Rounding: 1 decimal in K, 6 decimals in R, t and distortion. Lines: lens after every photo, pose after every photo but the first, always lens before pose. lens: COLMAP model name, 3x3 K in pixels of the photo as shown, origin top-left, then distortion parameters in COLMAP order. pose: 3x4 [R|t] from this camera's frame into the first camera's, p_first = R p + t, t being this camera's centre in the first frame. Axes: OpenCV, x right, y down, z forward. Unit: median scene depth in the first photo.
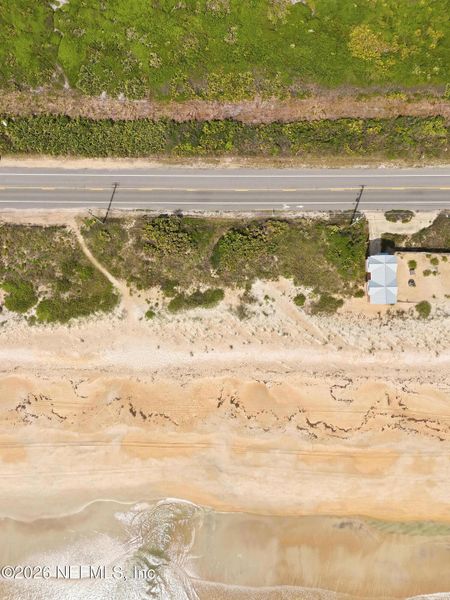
lens RADIAL K [[440.9, 0, 225.0], [0, 440.9, 300.0], [0, 0, 1]] dist [0.079872, -0.080302]
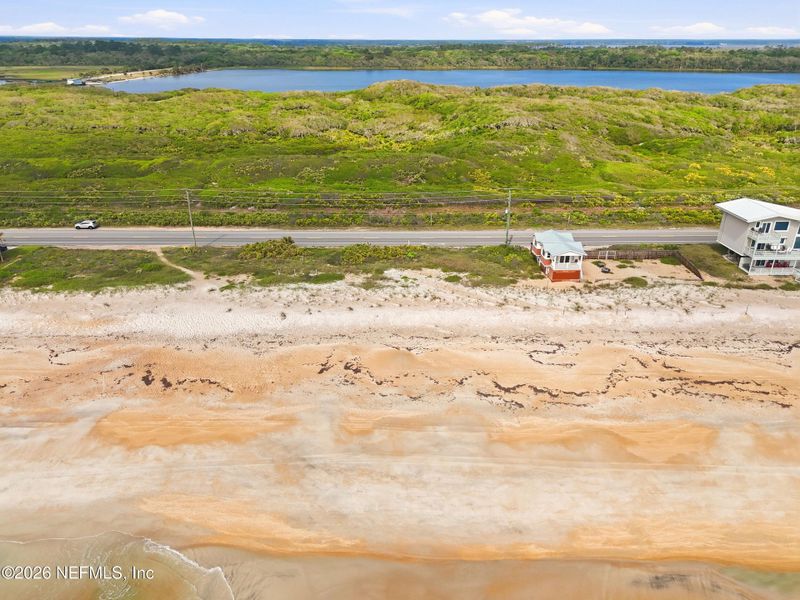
lens RADIAL K [[587.8, 0, 400.0], [0, 587.8, 300.0], [0, 0, 1]] dist [0.079872, -0.080302]
pose [[0.999592, -0.011414, 0.026195, 0.060941], [0.028567, 0.419726, -0.907201, 0.829278], [-0.000640, 0.907579, 0.419881, 0.634062]]
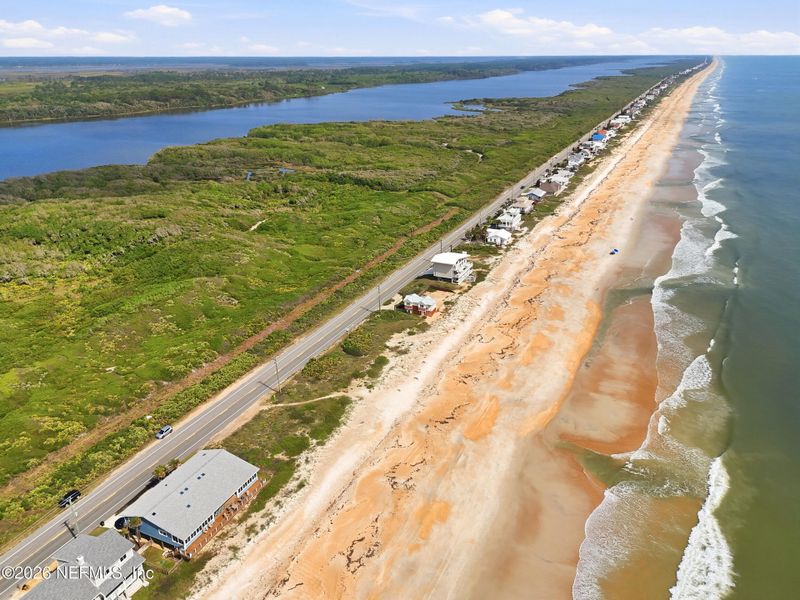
lens RADIAL K [[575.3, 0, 400.0], [0, 575.3, 300.0], [0, 0, 1]] dist [0.077697, -0.073206]
pose [[0.424425, -0.352721, 0.833937, -1.294585], [0.905422, 0.174121, -0.387161, 0.638022], [-0.008646, 0.919386, 0.393263, 0.189483]]
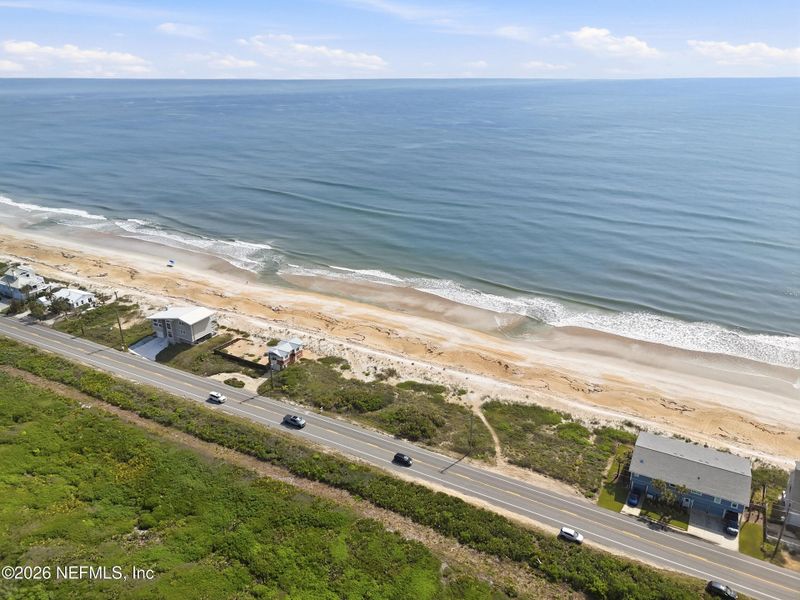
lens RADIAL K [[587.8, 0, 400.0], [0, 587.8, 300.0], [0, 0, 1]] dist [0.079872, -0.080302]
pose [[-0.875230, -0.182667, 0.447890, -0.651675], [0.483658, -0.317283, 0.815725, -1.183800], [-0.006898, 0.930572, 0.366044, 0.220945]]
